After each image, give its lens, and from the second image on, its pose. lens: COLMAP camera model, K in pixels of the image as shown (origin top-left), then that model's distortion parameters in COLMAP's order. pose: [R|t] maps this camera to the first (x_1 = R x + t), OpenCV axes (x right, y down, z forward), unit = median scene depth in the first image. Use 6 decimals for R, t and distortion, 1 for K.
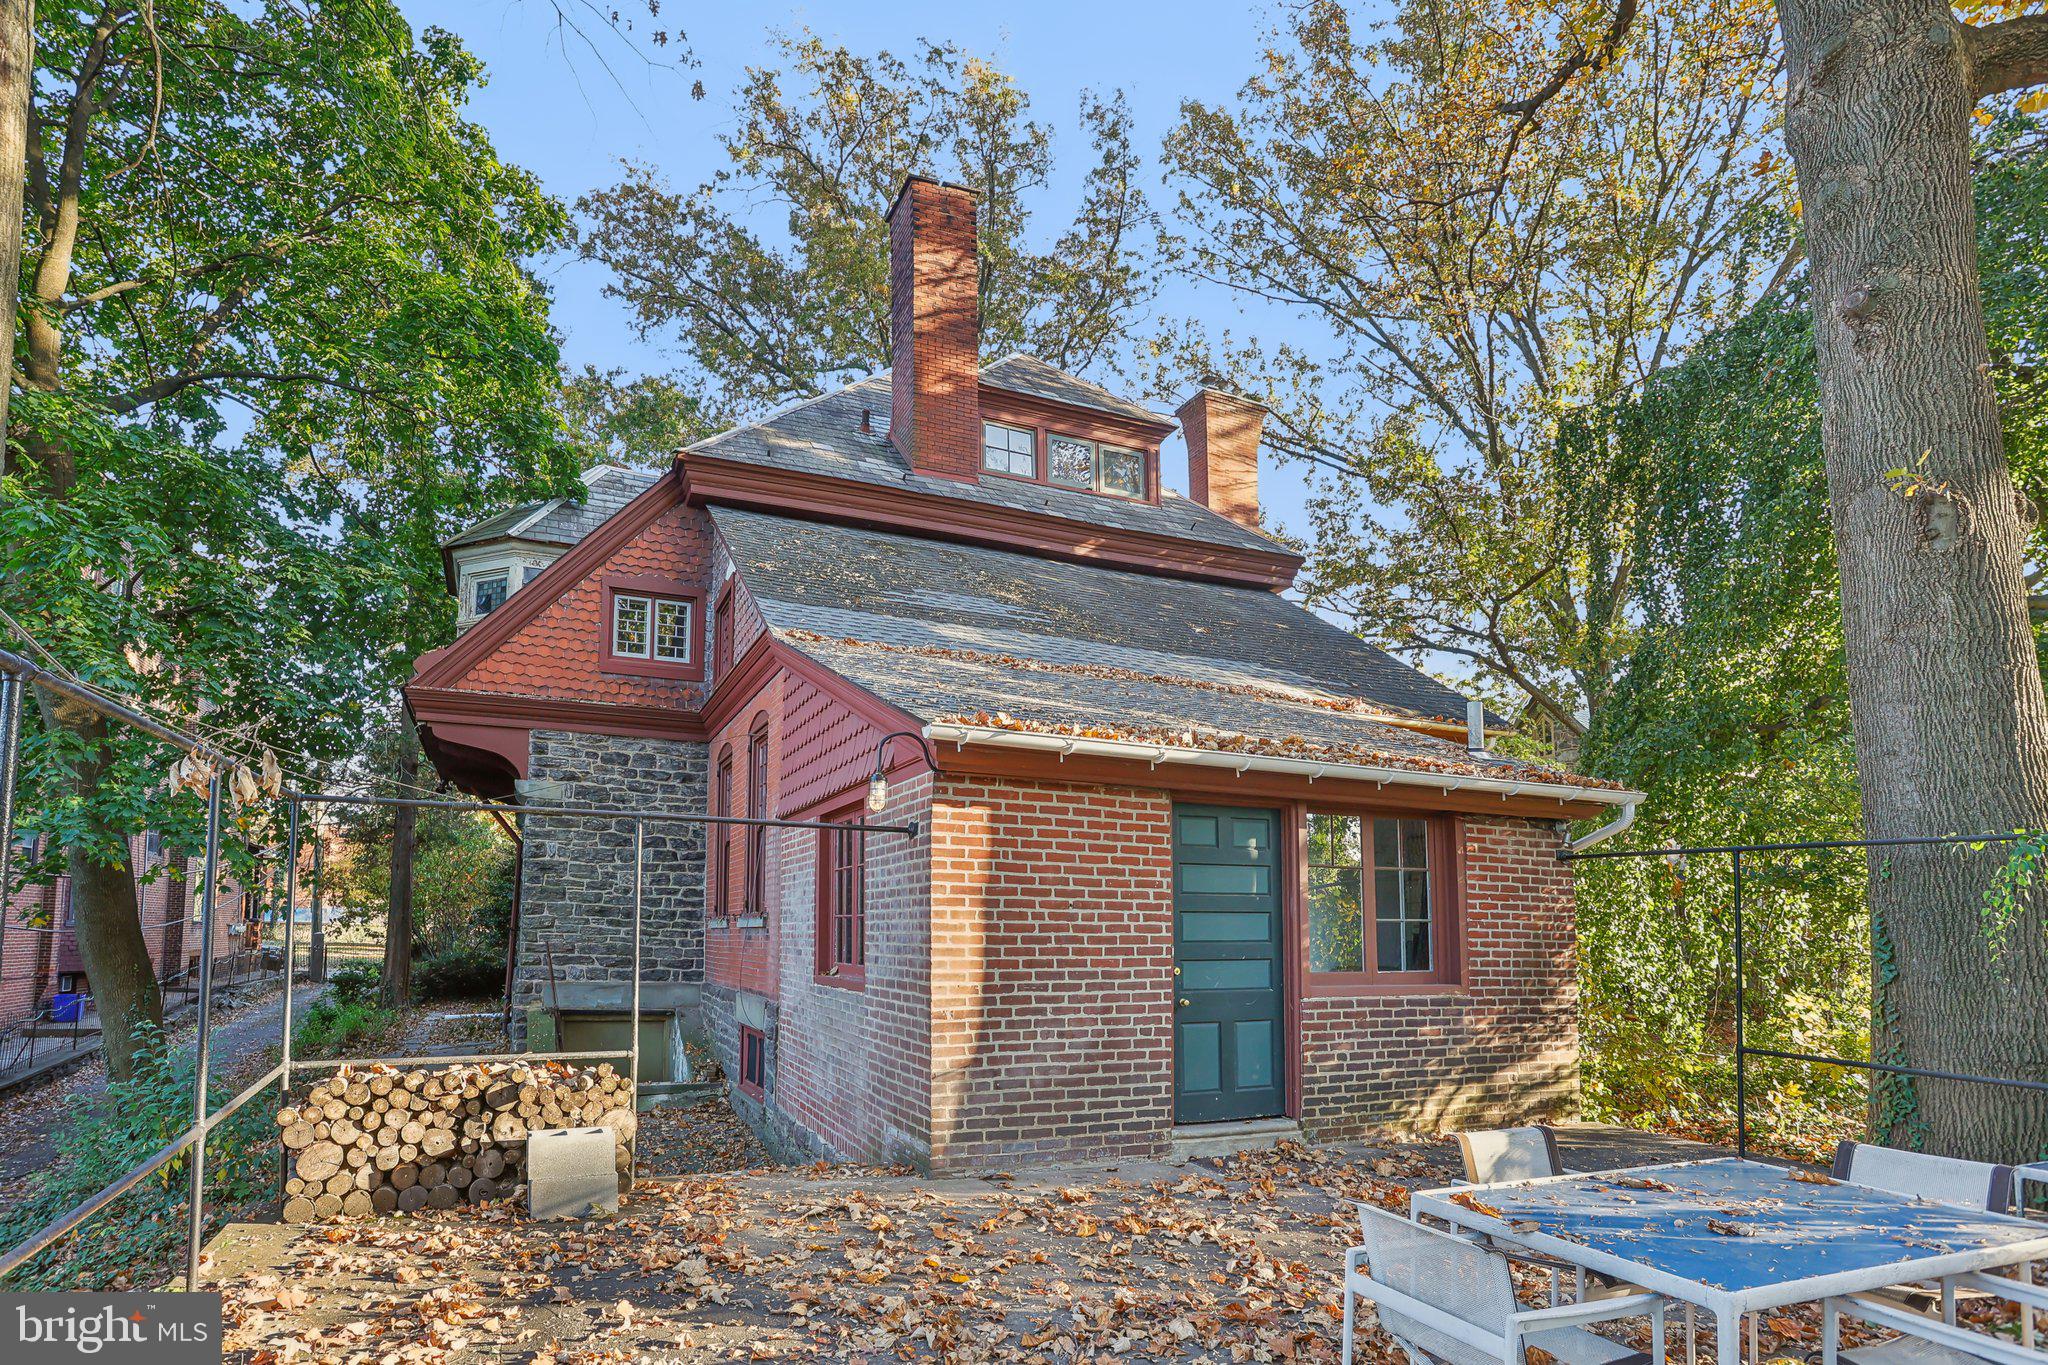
lens RADIAL K [[1112.9, 0, 913.7], [0, 1112.9, 837.1], [0, 0, 1]] dist [-0.099612, 0.048787]
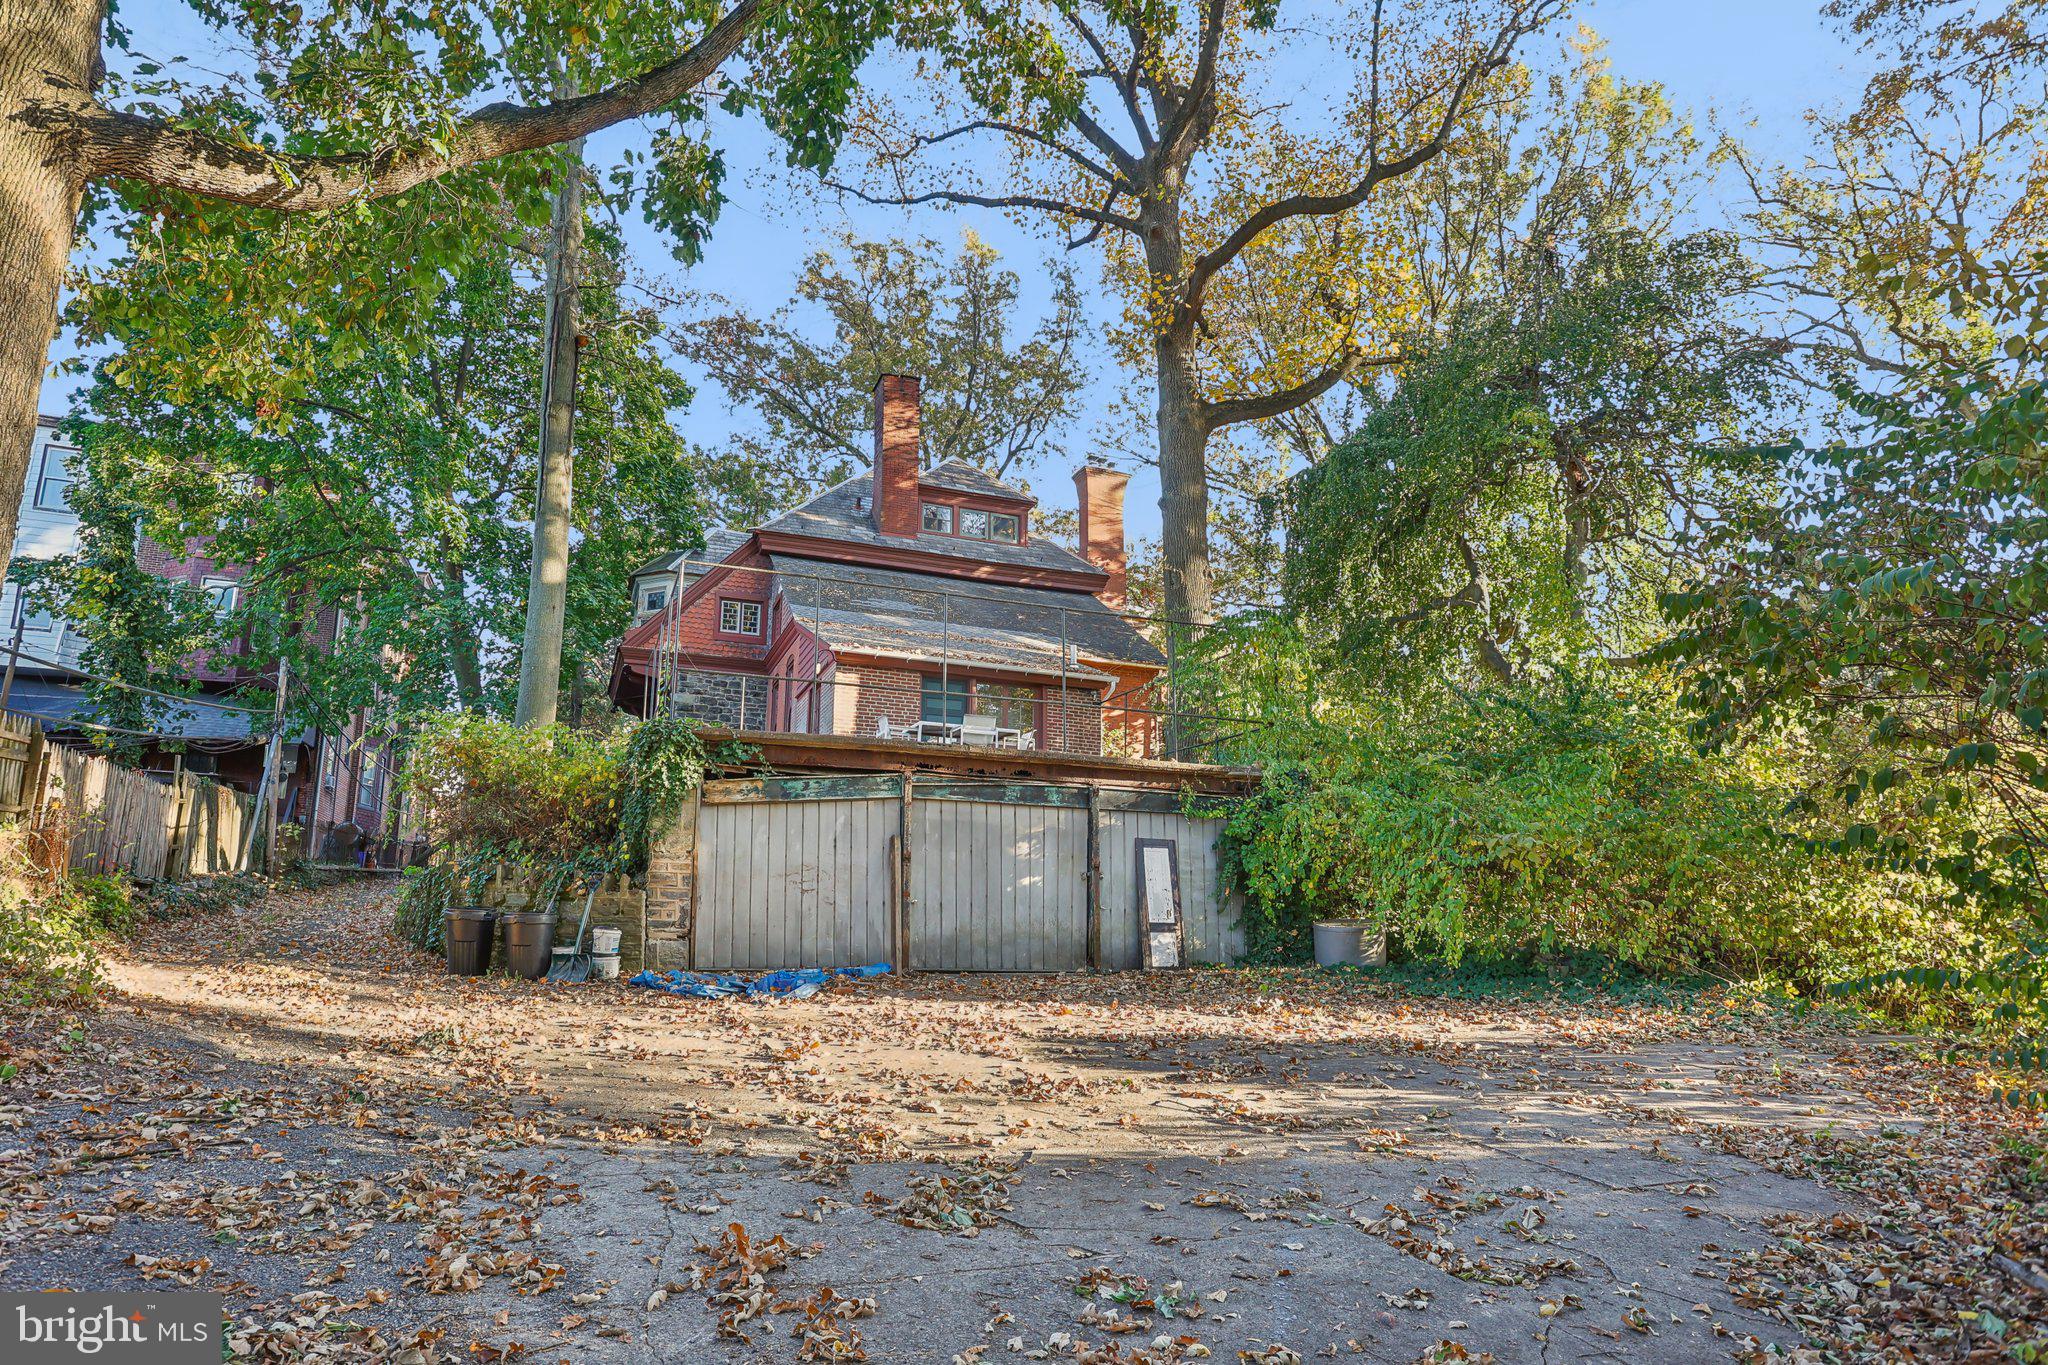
lens RADIAL K [[1261.2, 0, 1024.0], [0, 1261.2, 682.5], [0, 0, 1]] dist [-0.196438, 0.000008]
pose [[0.999896, -0.000858, 0.014382, 0.401854], [0.002793, 0.990836, -0.135045, 0.387075], [-0.014135, 0.135071, 0.990735, -2.037047]]
